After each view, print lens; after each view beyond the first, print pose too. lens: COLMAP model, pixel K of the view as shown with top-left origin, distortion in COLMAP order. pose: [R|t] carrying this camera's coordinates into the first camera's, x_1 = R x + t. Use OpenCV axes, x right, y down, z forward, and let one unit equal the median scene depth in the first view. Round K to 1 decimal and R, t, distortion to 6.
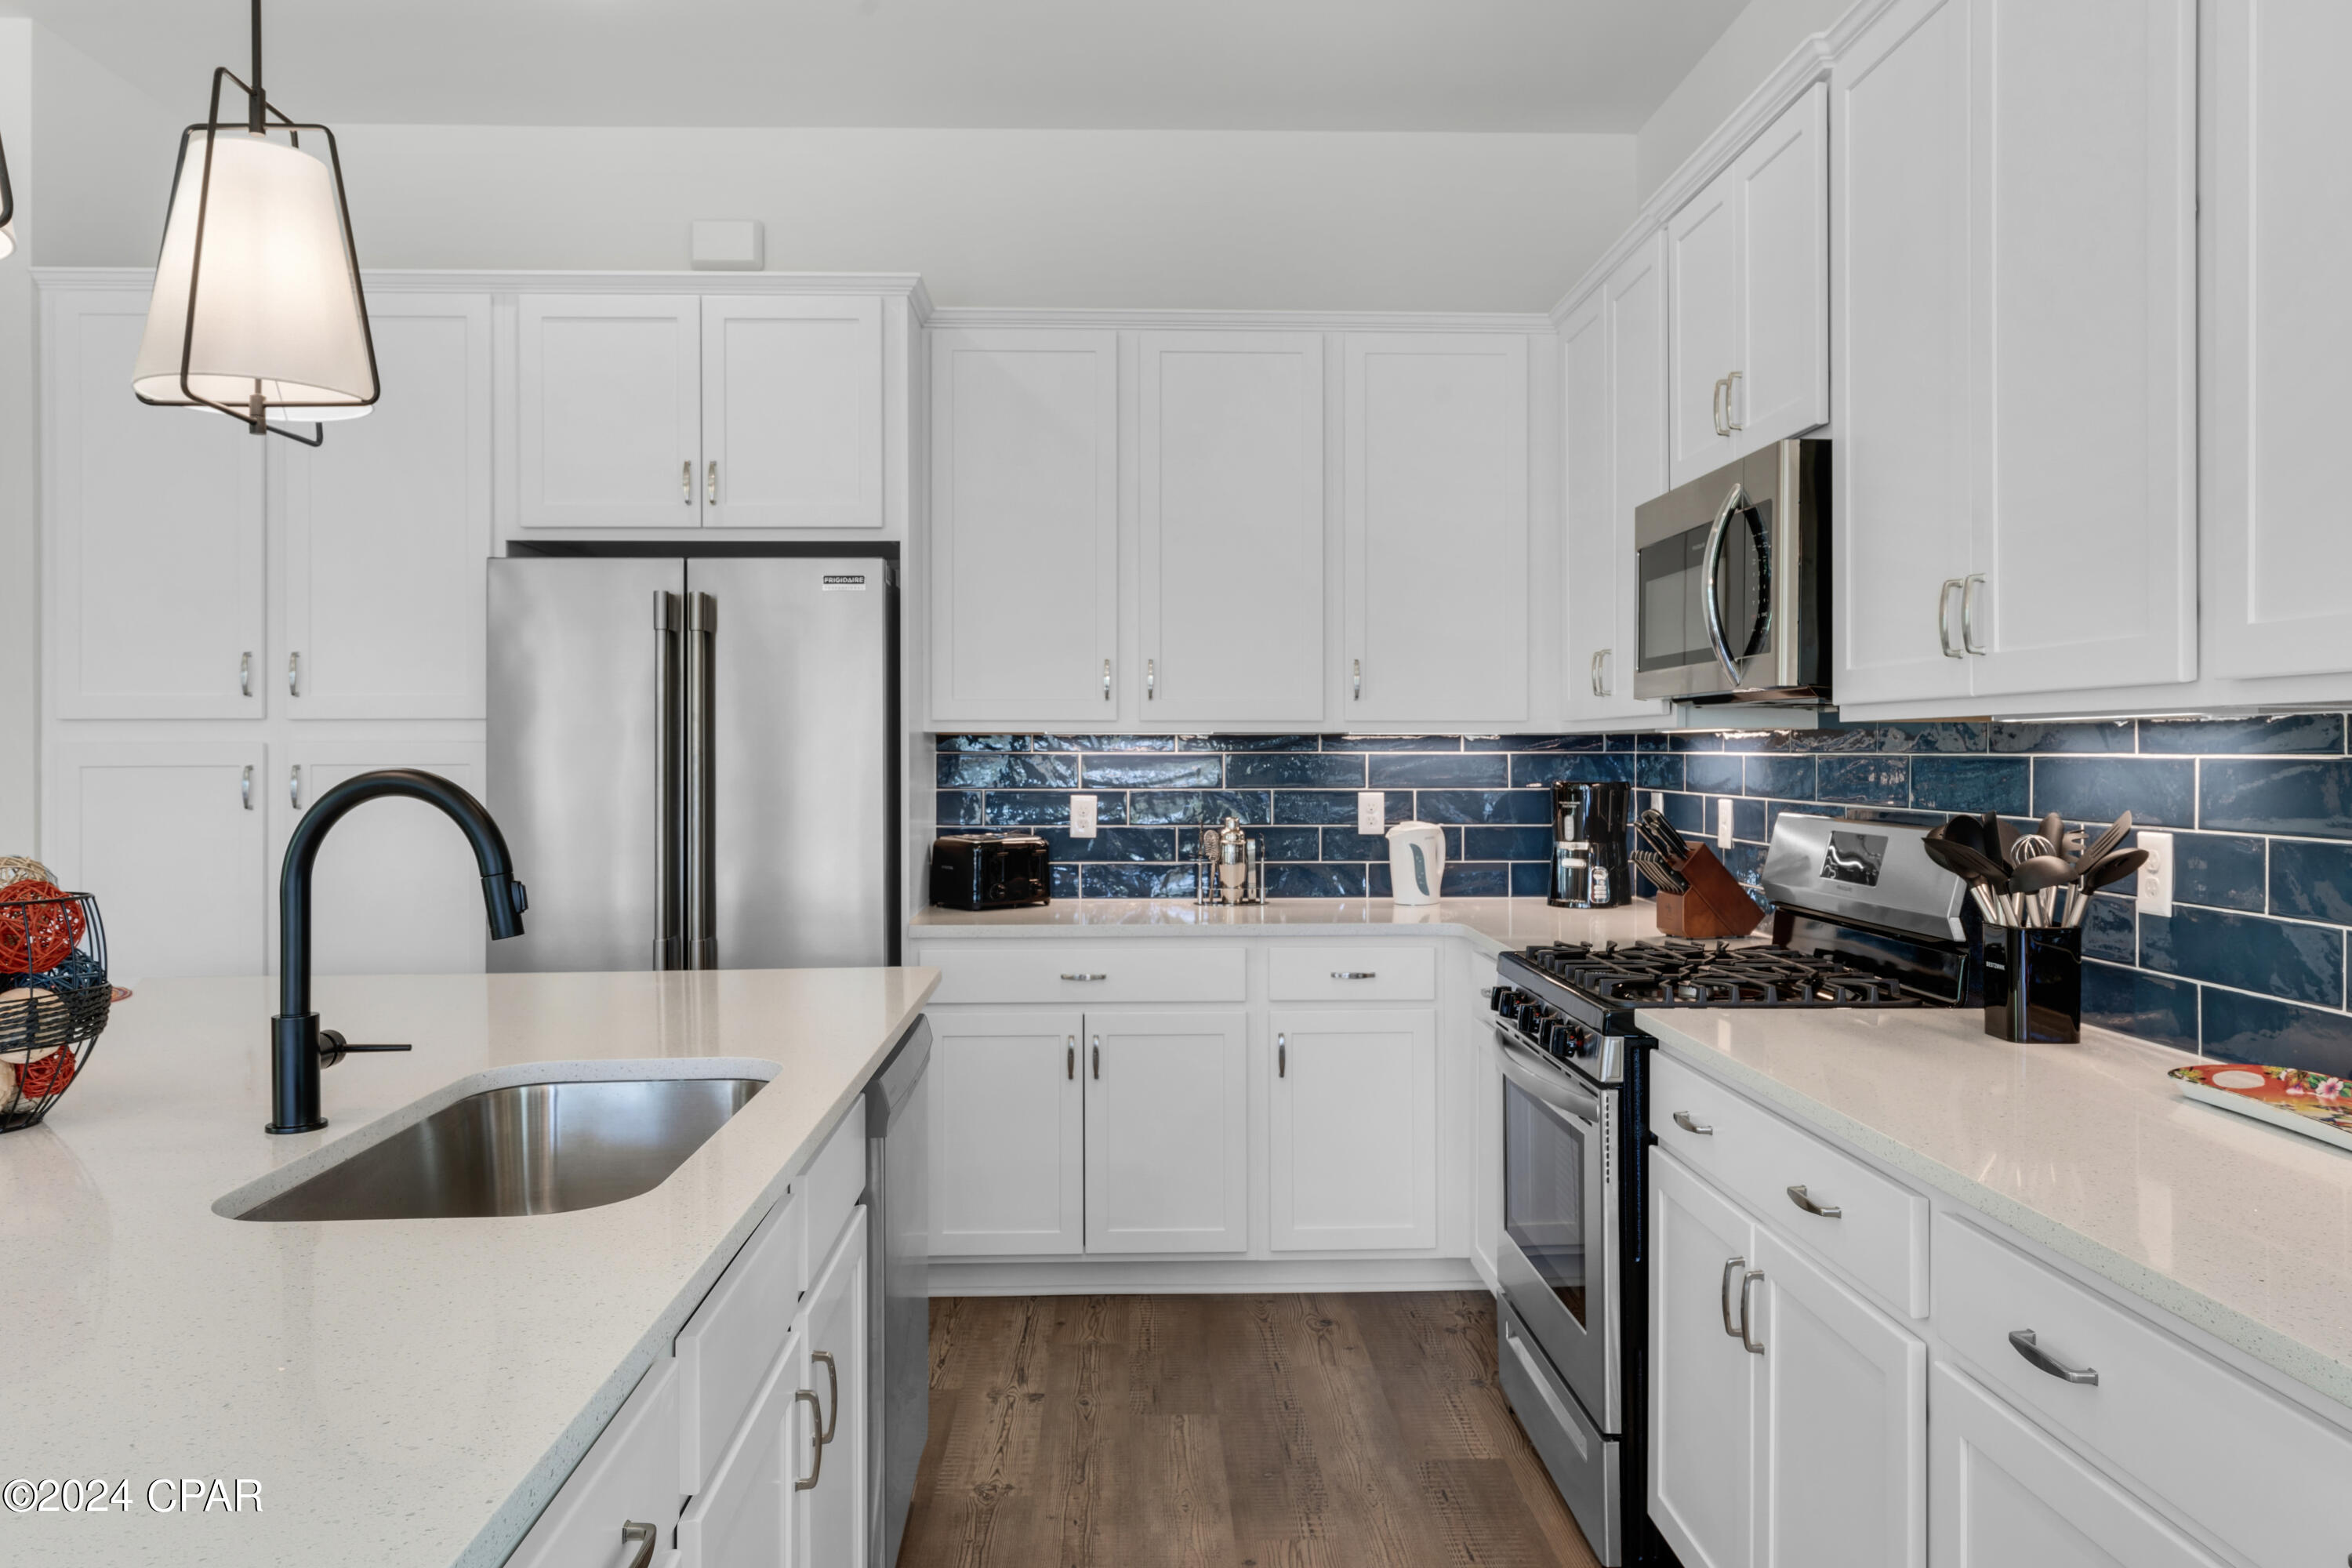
lens RADIAL K [[1639.7, 0, 1173.1], [0, 1639.7, 754.9], [0, 0, 1]] dist [0.009406, 0.000648]
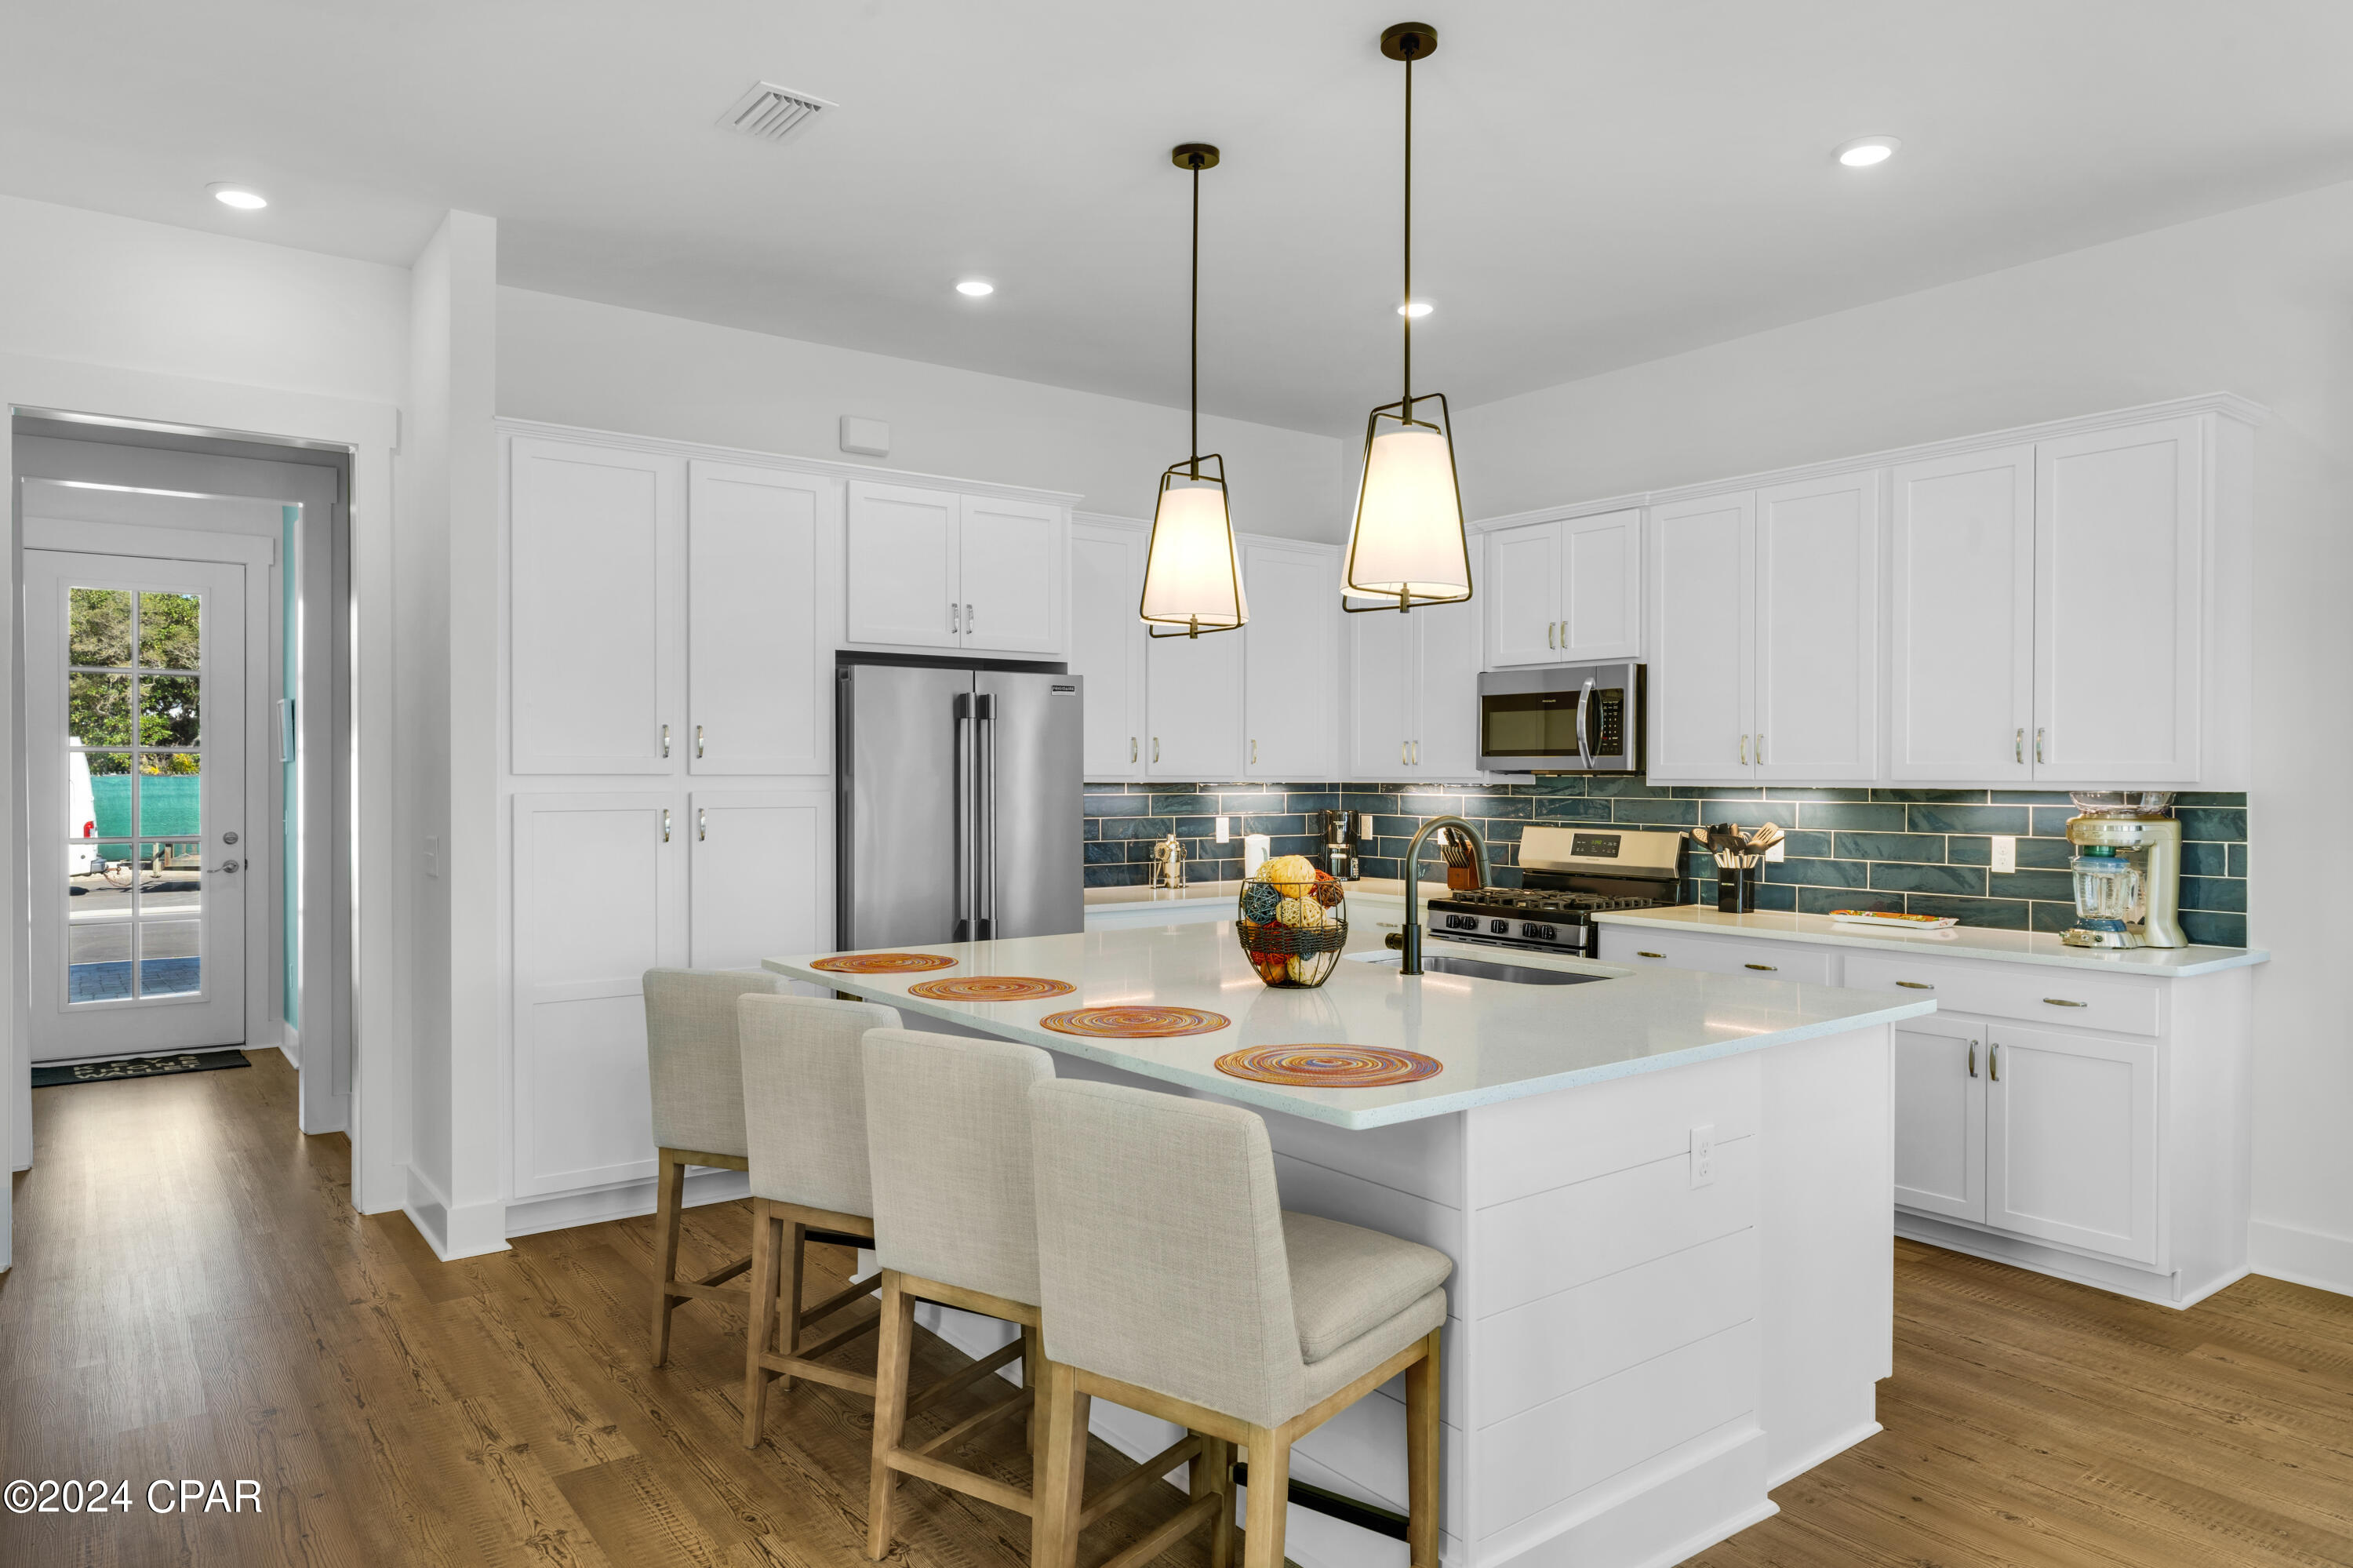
lens RADIAL K [[1449.6, 0, 1176.5], [0, 1449.6, 784.0], [0, 0, 1]] dist [-0.013988, -0.000509]
pose [[0.818081, -0.000622, 0.575103, -0.879431], [-0.002428, 0.999987, 0.004536, -0.020430], [-0.575098, -0.005107, 0.818068, -0.198903]]
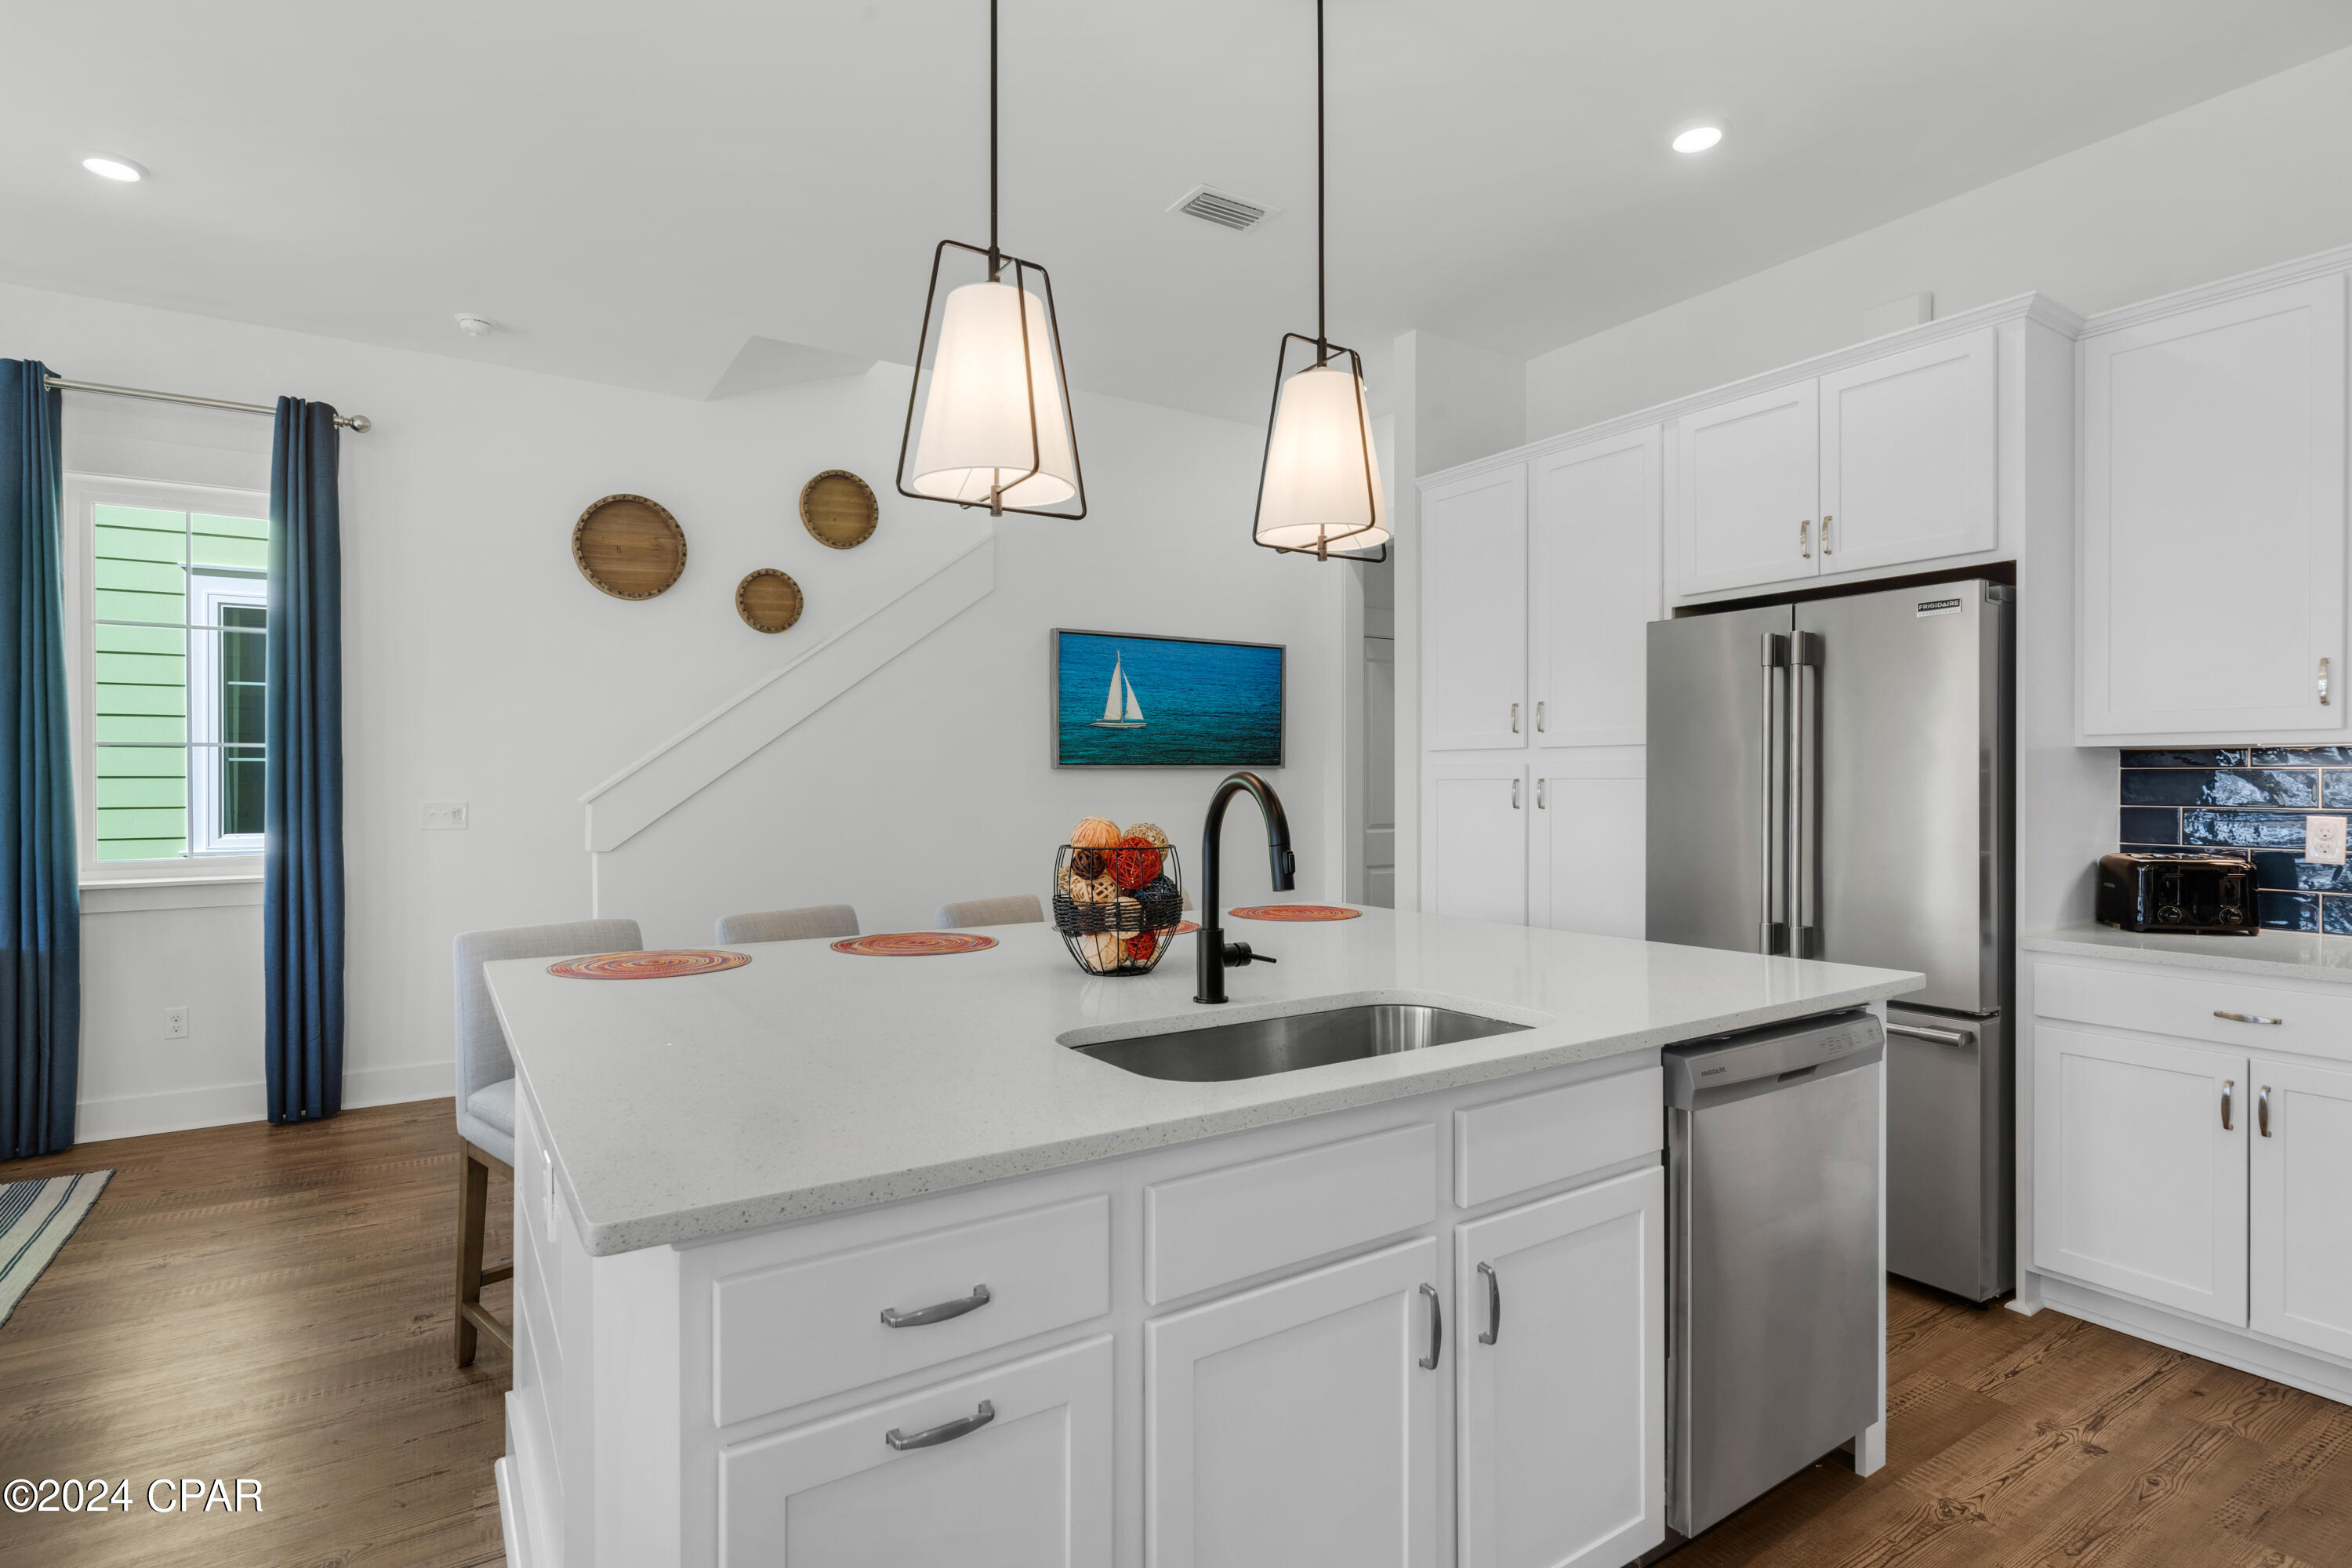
lens RADIAL K [[1164.3, 0, 1181.6], [0, 1164.3, 785.1], [0, 0, 1]] dist [0.000517, 0.000945]
pose [[0.524739, 0.005698, -0.851244, 0.180668], [-0.001642, 0.999983, 0.005681, 0.006455], [0.851262, -0.001583, 0.524739, 0.178097]]
